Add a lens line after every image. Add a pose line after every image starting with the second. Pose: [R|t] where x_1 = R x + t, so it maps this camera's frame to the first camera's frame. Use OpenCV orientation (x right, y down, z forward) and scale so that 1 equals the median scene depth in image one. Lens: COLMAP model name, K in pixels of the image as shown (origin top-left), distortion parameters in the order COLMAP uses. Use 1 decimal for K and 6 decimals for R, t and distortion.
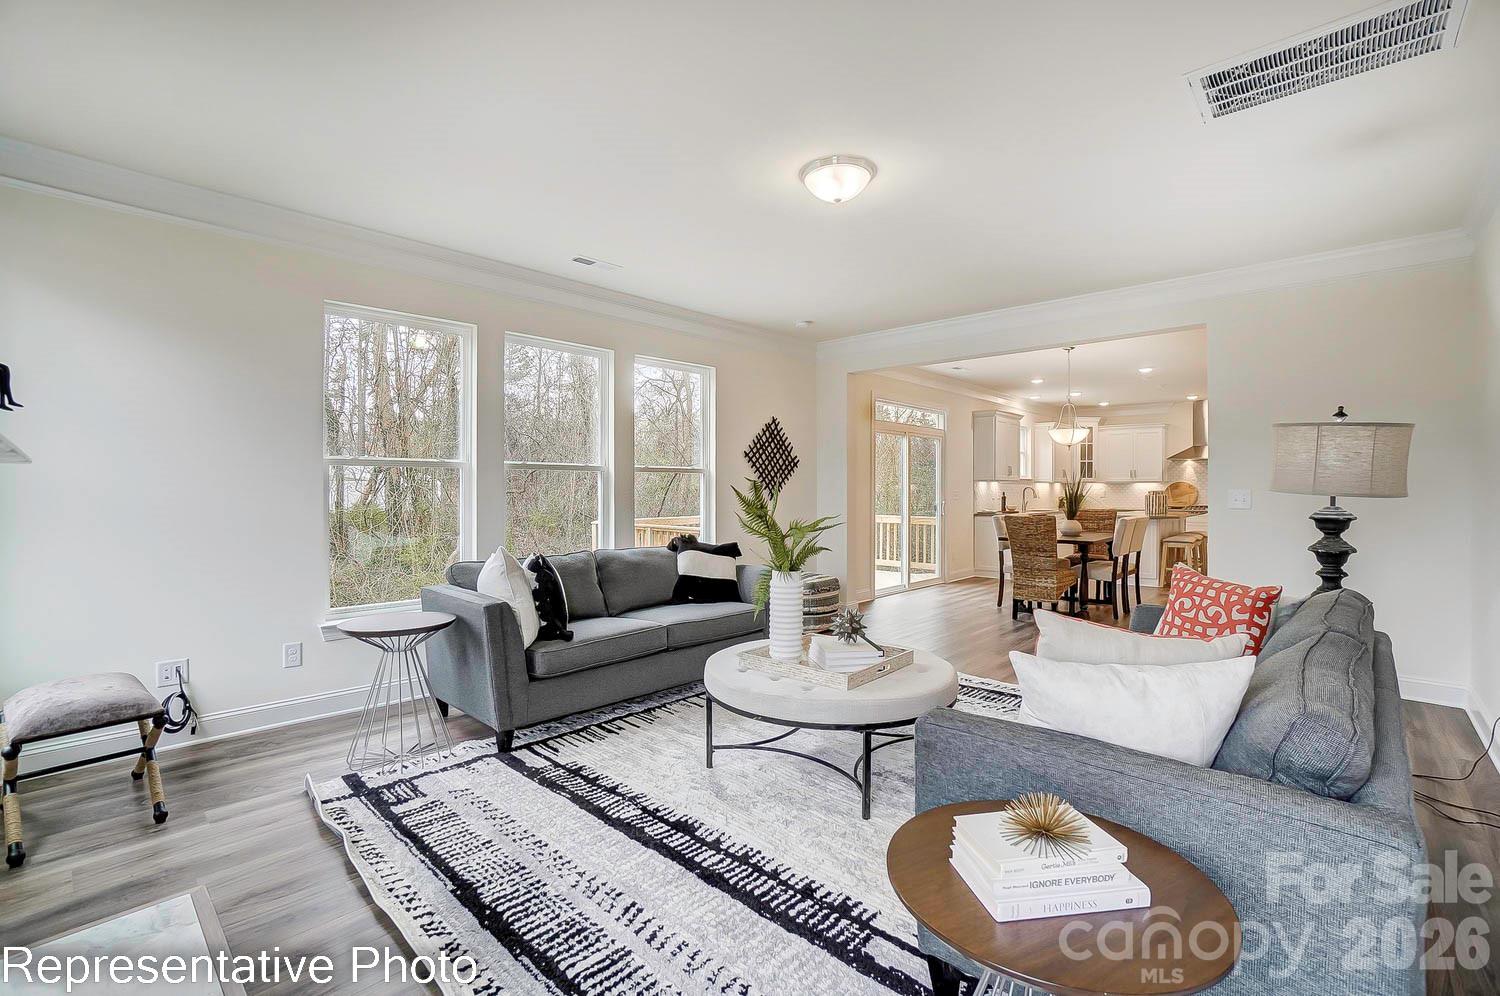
lens RADIAL K [[669.3, 0, 725.8], [0, 669.3, 499.5], [0, 0, 1]] dist [-0.050015, 0.010274]
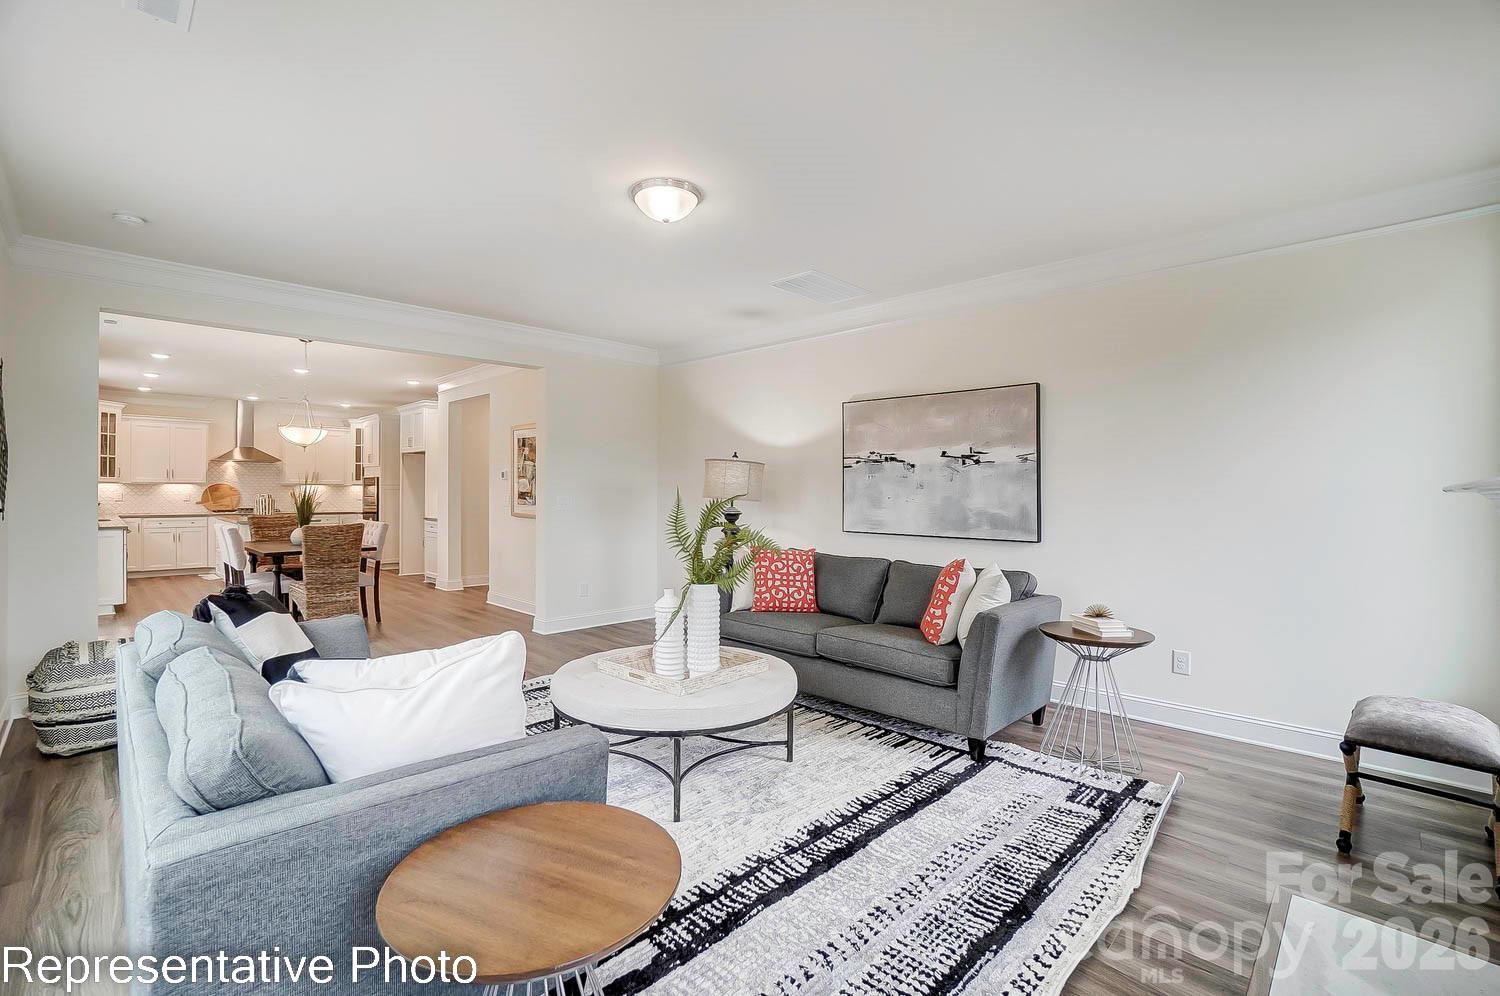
lens RADIAL K [[669.3, 0, 749.4], [0, 669.3, 495.5], [0, 0, 1]] dist [-0.050015, 0.010274]
pose [[0.006679, -0.006100, 0.999959, -0.409106], [0.010141, 0.999930, 0.006032, -0.013842], [-0.999926, 0.010100, 0.006741, 0.410871]]
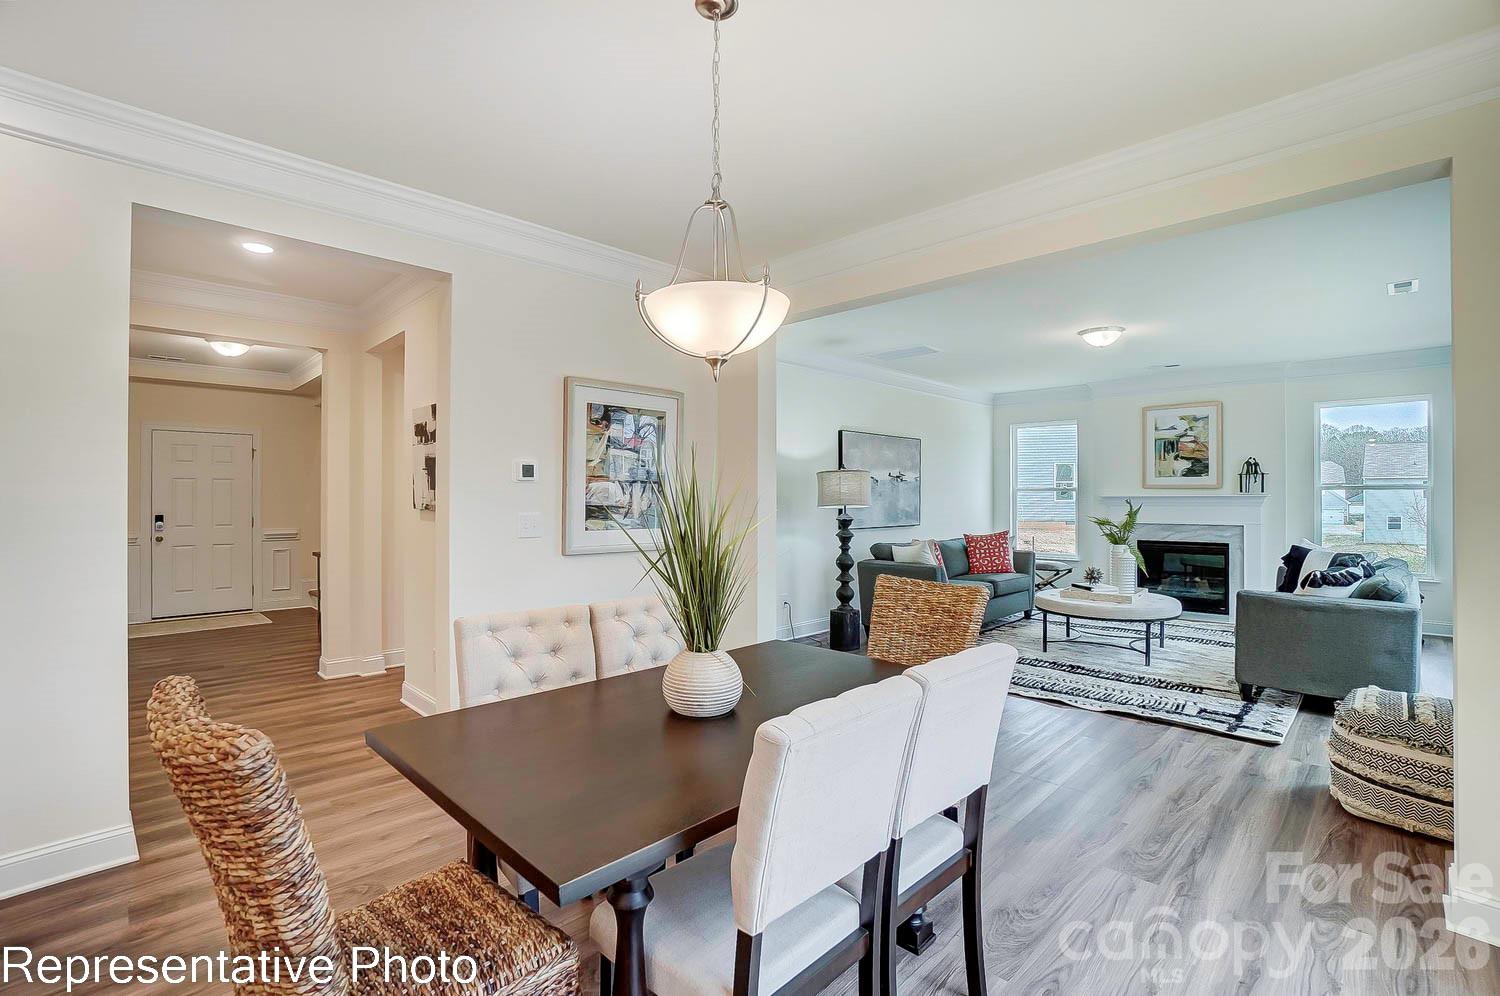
lens RADIAL K [[669.3, 0, 741.5], [0, 669.3, 499.4], [0, 0, 1]] dist [-0.050015, 0.010274]
pose [[-0.999893, 0.000712, 0.014585, 0.563470], [0.001050, 0.999730, 0.023209, -0.036004], [-0.014565, 0.023222, -0.999624, 1.381691]]
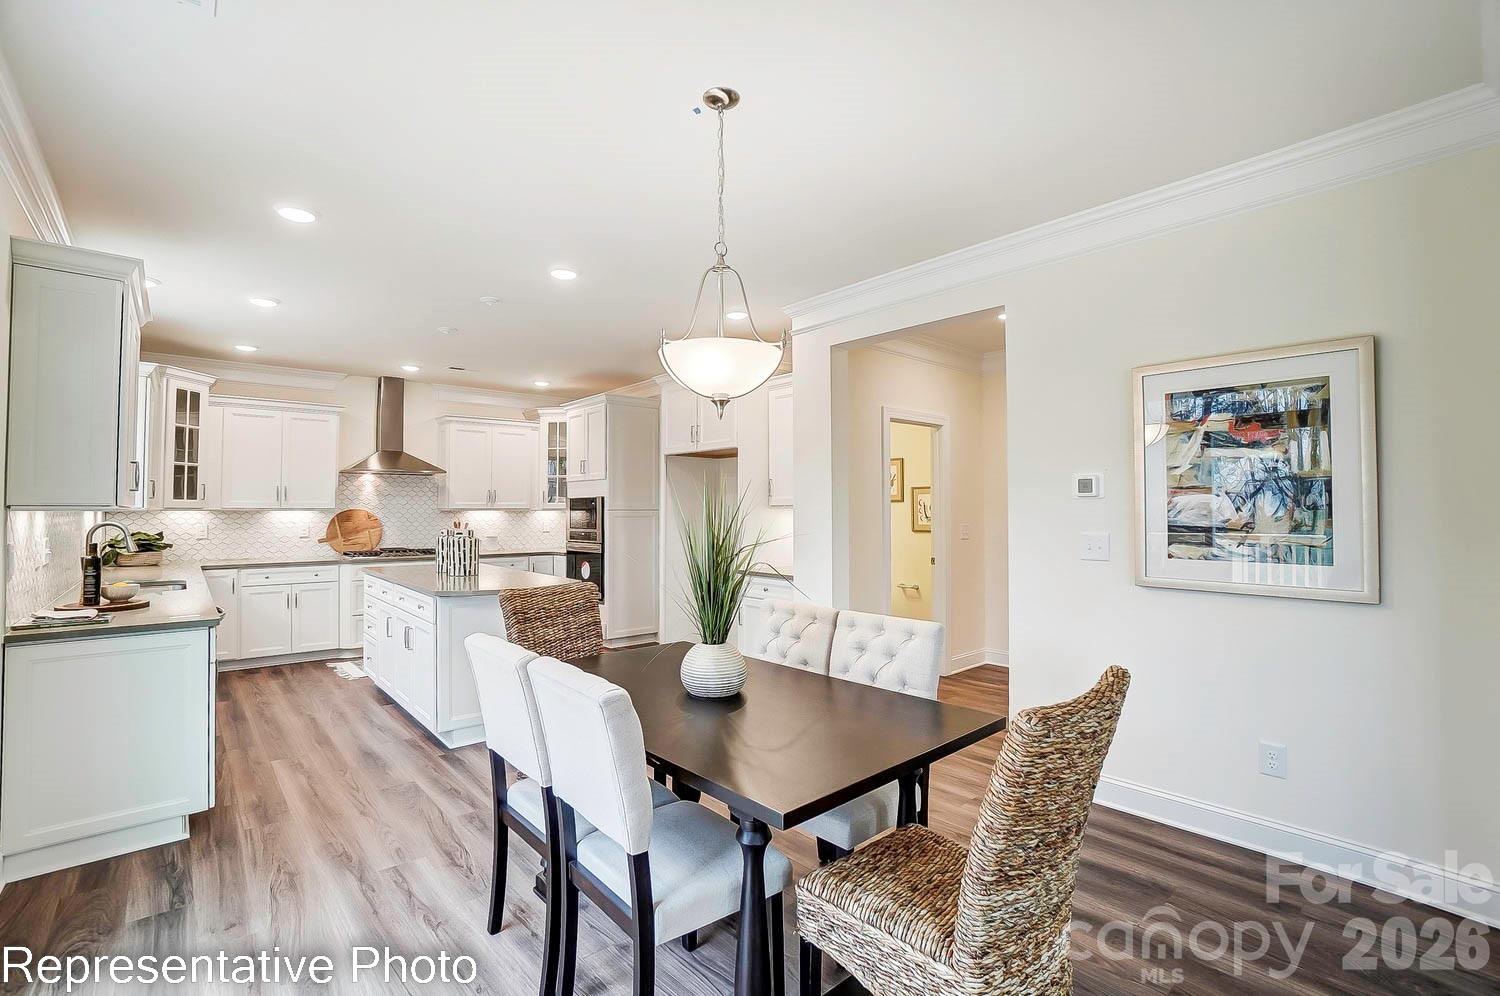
lens RADIAL K [[669.3, 0, 733.0], [0, 669.3, 492.6], [0, 0, 1]] dist [-0.050015, 0.010274]
pose [[0.100126, 0.024808, 0.994665, 0.241118], [0.019611, 0.999446, -0.026901, -0.033601], [-0.994782, 0.022200, 0.099584, 1.052621]]
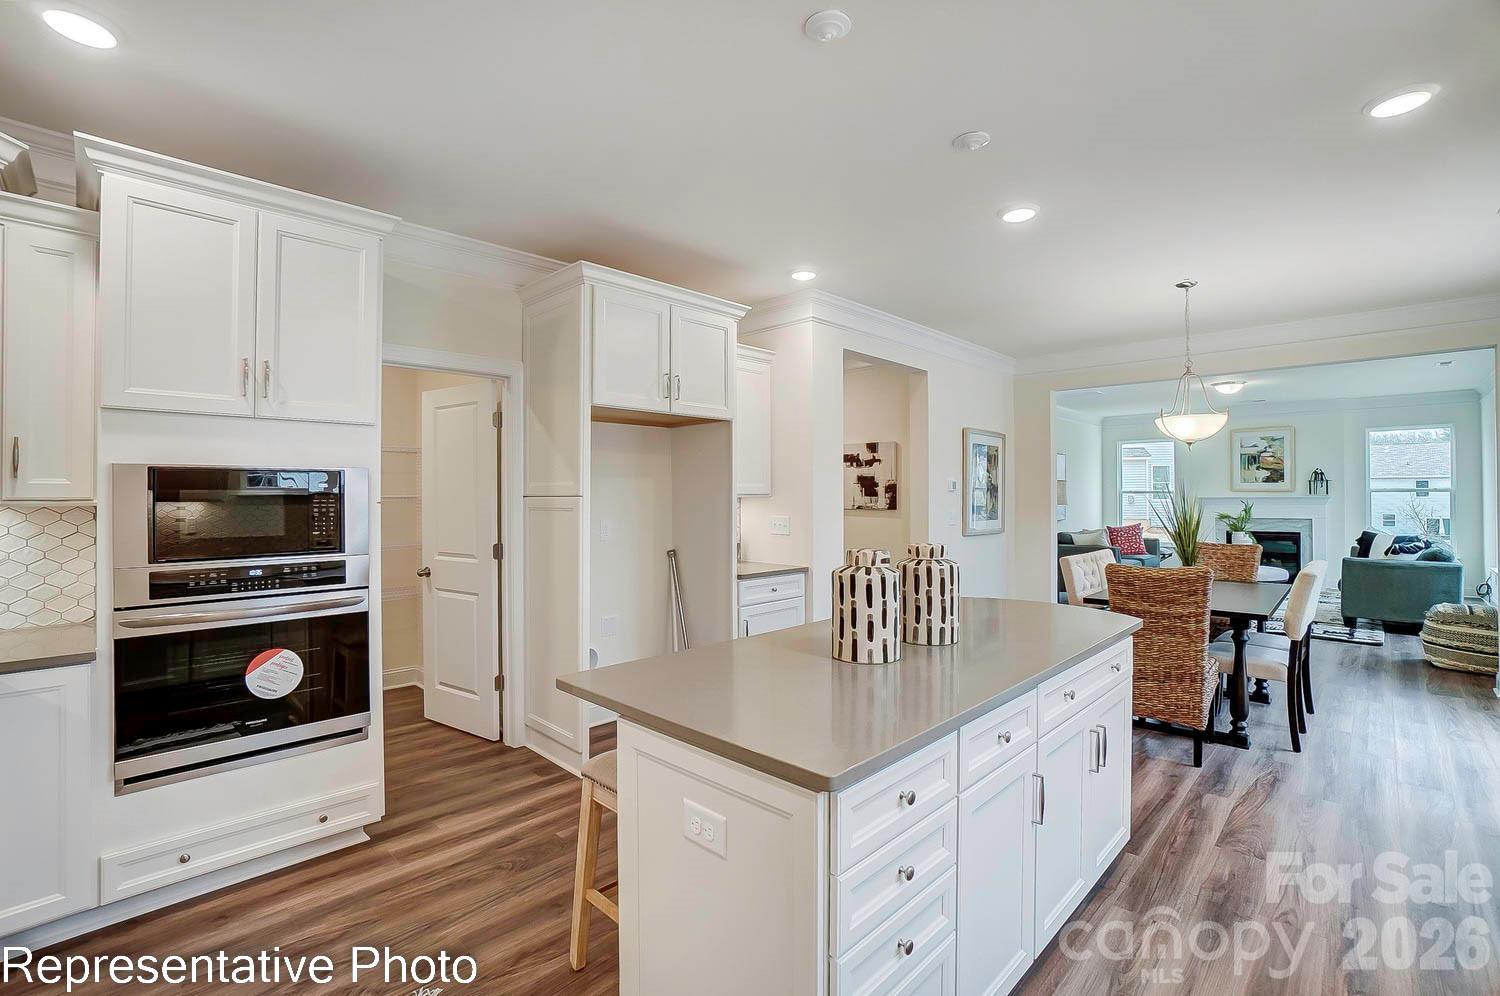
lens RADIAL K [[669.3, 0, 729.0], [0, 669.3, 490.4], [0, 0, 1]] dist [-0.050015, 0.010274]
pose [[-0.999861, 0.003868, 0.016229, 0.997074], [0.004019, 0.999949, 0.009278, -0.048283], [-0.016192, 0.009342, -0.999825, 1.731567]]
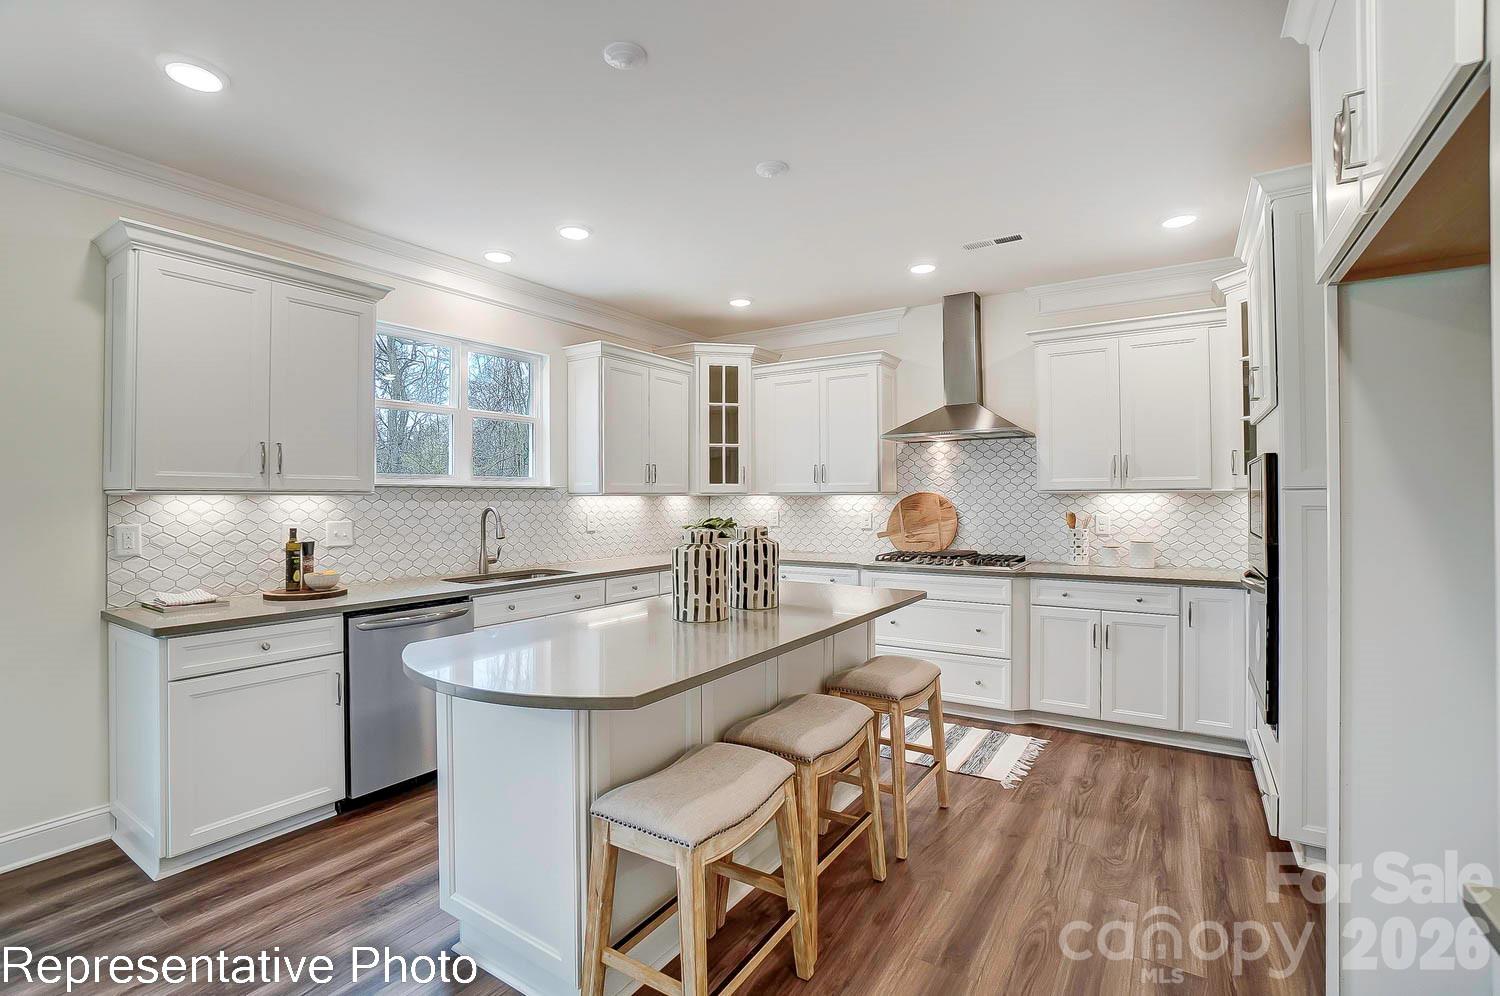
lens RADIAL K [[669.3, 0, 740.1], [0, 669.3, 499.1], [0, 0, 1]] dist [-0.050015, 0.010274]
pose [[0.983514, -0.004611, 0.180772, 0.875718], [0.007358, 0.999867, -0.014529, -0.030436], [-0.180681, 0.015620, 0.983418, 1.043692]]
